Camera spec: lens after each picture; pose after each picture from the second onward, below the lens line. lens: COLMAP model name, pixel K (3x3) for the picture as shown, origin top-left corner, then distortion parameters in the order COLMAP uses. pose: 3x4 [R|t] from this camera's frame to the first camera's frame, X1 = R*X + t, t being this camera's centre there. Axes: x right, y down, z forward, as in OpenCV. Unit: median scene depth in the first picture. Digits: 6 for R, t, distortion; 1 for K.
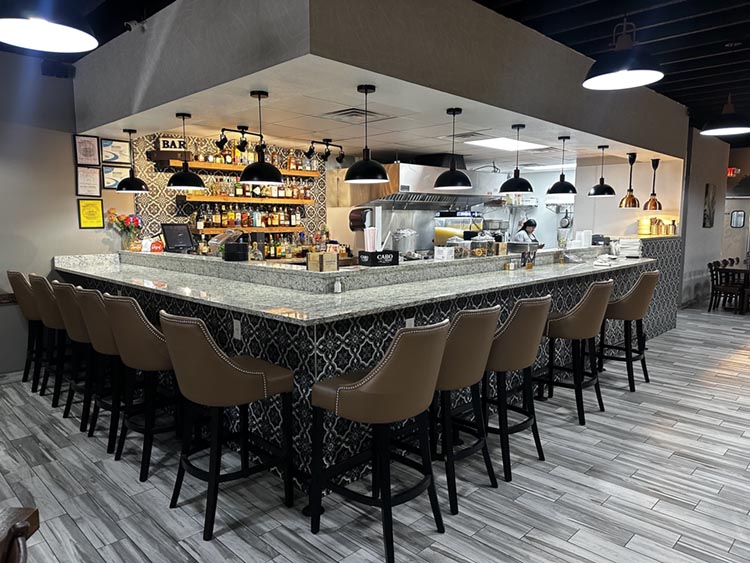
lens RADIAL K [[524.3, 0, 375.0], [0, 524.3, 281.5], [0, 0, 1]] dist [0.126991, -0.182993]
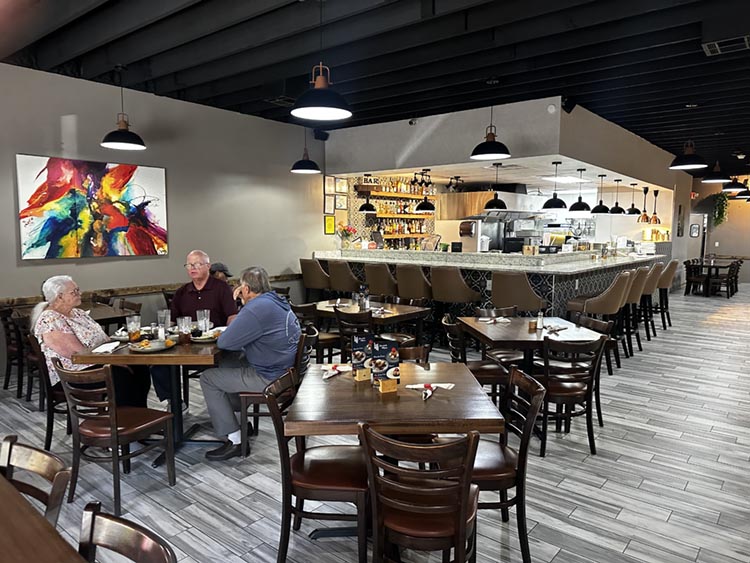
lens RADIAL K [[524.3, 0, 375.0], [0, 524.3, 281.5], [0, 0, 1]] dist [0.126991, -0.182993]
pose [[0.996063, -0.001510, 0.088631, -0.467764], [0.003011, 0.999854, -0.016810, 0.059748], [-0.088593, 0.017010, 0.995923, -0.497136]]
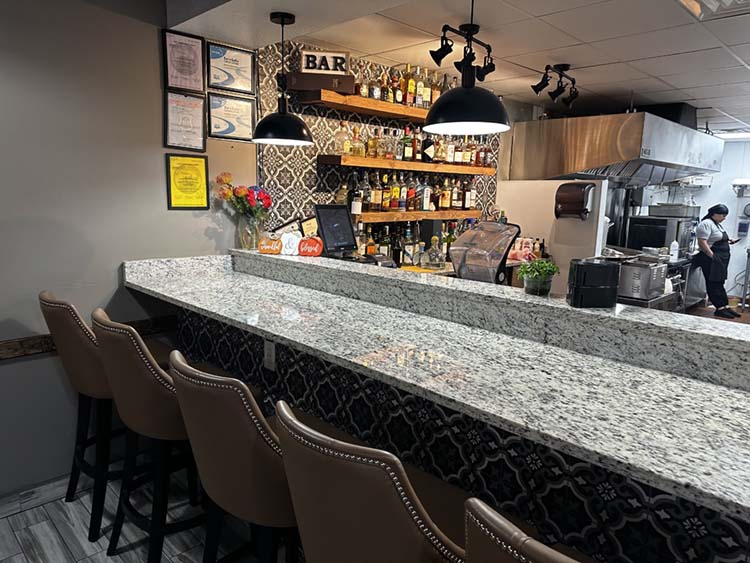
lens RADIAL K [[523.3, 0, 381.9], [0, 523.3, 280.0], [0, 0, 1]] dist [0.173620, -0.278487]
pose [[0.999567, 0.029413, -0.001234, -0.287981], [-0.029327, 0.998548, 0.045188, -0.050305], [0.002561, -0.045132, 0.998978, 0.394409]]
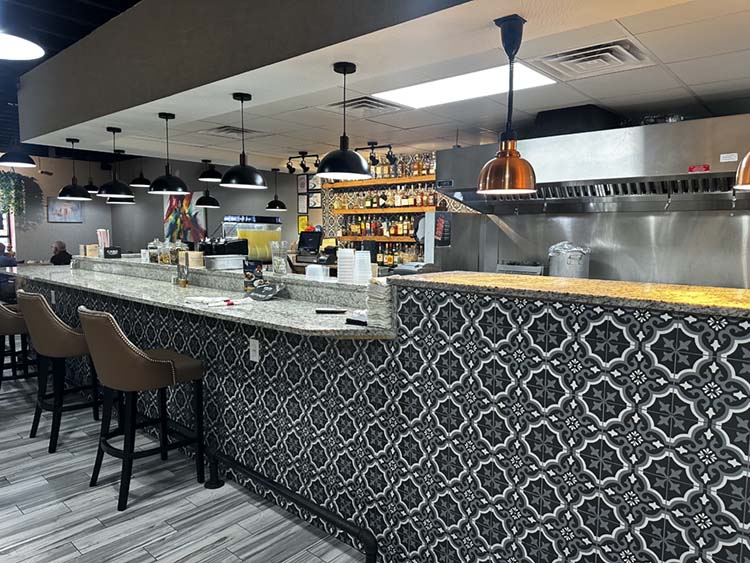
lens RADIAL K [[523.3, 0, 381.9], [0, 523.3, 280.0], [0, 0, 1]] dist [0.173620, -0.278487]
pose [[0.068620, 0.093155, -0.993284, 0.880666], [-0.125265, 0.988556, 0.084057, -0.110024], [0.989747, 0.118656, 0.079504, 0.981689]]
